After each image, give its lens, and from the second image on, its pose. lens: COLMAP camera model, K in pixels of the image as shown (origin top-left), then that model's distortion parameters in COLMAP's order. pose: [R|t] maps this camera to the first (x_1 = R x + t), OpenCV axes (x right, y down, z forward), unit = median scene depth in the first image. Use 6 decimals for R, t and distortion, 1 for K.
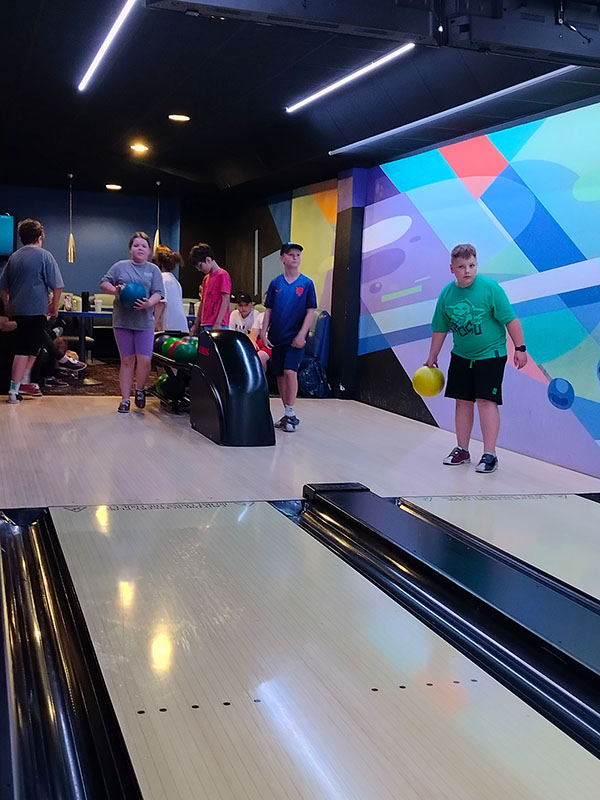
lens RADIAL K [[998.3, 0, 300.0], [0, 998.3, 400.0], [0, 0, 1]] dist [0.081406, -0.025330]
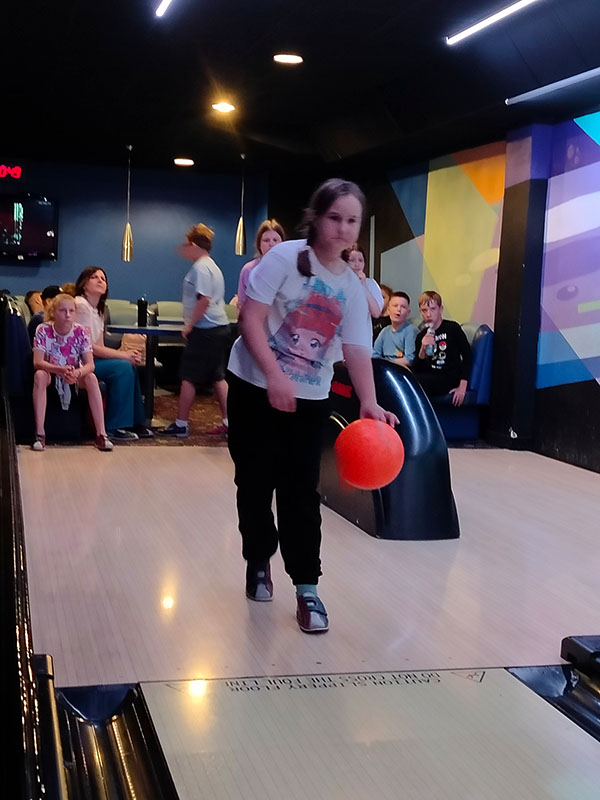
lens RADIAL K [[1177.2, 0, 300.0], [0, 1177.2, 400.0], [0, 0, 1]] dist [0.011821, -0.040142]
pose [[0.997970, 0.001060, -0.063672, -0.058685], [-0.002216, 0.999834, -0.018079, -0.021887], [0.063642, 0.018183, 0.997807, 0.166863]]
